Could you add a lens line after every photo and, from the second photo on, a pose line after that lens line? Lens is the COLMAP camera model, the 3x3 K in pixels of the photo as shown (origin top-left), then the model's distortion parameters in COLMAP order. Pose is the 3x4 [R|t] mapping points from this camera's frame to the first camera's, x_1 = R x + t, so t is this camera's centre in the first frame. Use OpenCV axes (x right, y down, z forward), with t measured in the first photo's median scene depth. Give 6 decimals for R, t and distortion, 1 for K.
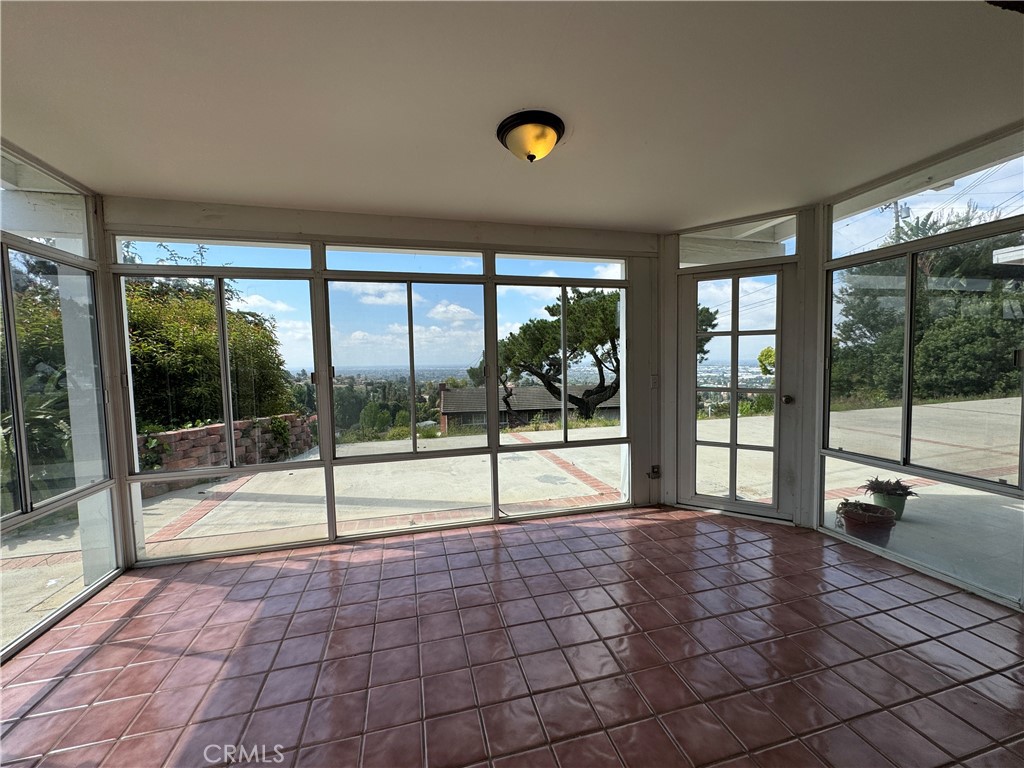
lens RADIAL K [[408.4, 0, 512.0], [0, 408.4, 384.0], [0, 0, 1]] dist [-0.001287, 0.000036]
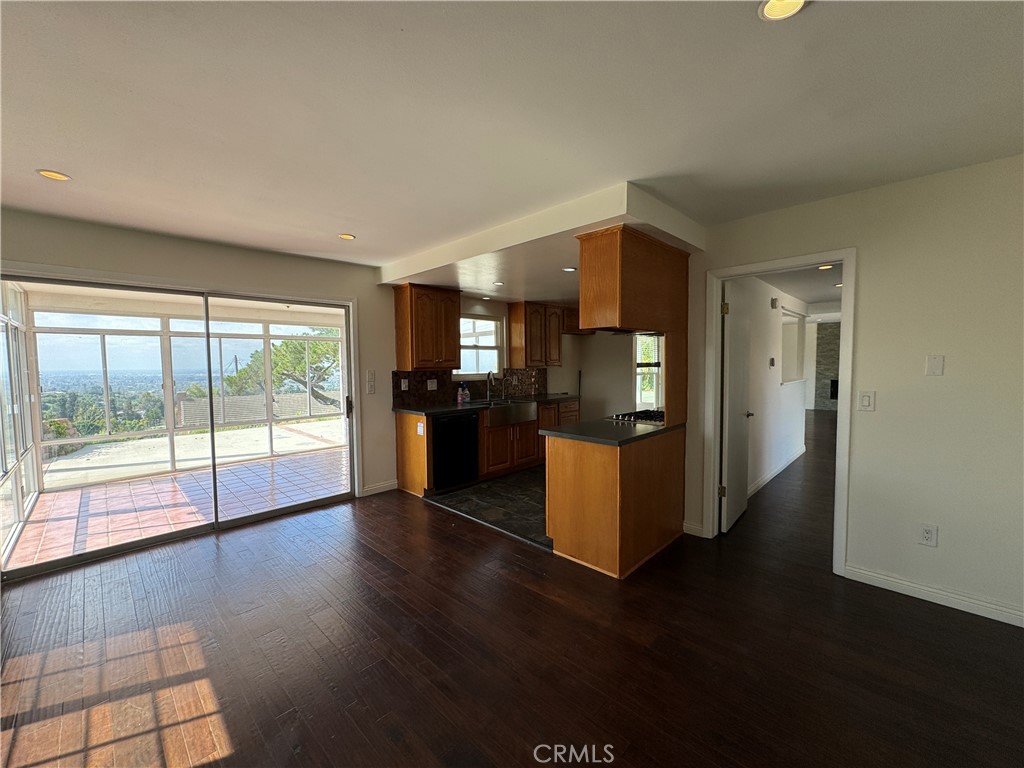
lens RADIAL K [[408.4, 0, 512.0], [0, 408.4, 384.0], [0, 0, 1]] dist [-0.001287, 0.000036]
pose [[0.861101, -0.018343, 0.508103, -0.040557], [0.024274, 0.999693, -0.005048, 0.019804], [-0.507854, 0.016681, 0.861282, -1.354321]]
